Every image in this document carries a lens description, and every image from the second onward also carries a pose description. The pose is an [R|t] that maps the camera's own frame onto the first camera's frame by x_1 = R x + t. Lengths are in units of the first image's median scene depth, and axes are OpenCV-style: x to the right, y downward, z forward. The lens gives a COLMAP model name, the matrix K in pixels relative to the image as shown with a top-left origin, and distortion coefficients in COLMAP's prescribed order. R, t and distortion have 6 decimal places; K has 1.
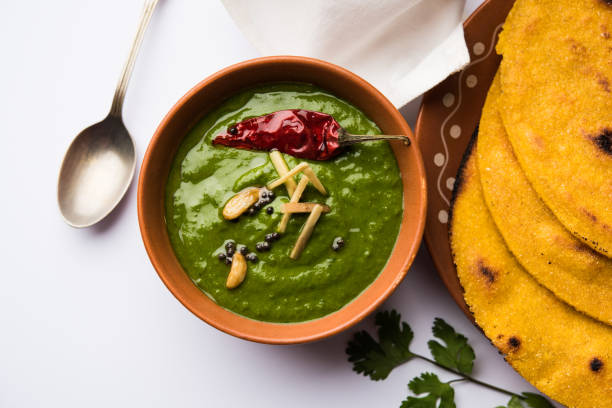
lens RADIAL K [[1062.0, 0, 306.0], [0, 1062.0, 204.0], [0, 0, 1]] dist [-0.017643, 0.287568]
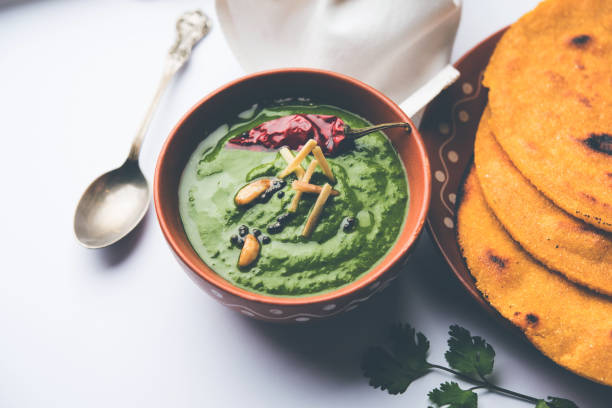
lens RADIAL K [[1062.0, 0, 306.0], [0, 1062.0, 204.0], [0, 0, 1]] dist [-0.017643, 0.287568]
pose [[0.999524, -0.027320, 0.014305, -0.023761], [0.030831, 0.895804, -0.443378, 0.458806], [-0.000702, 0.443608, 0.896221, 0.071348]]
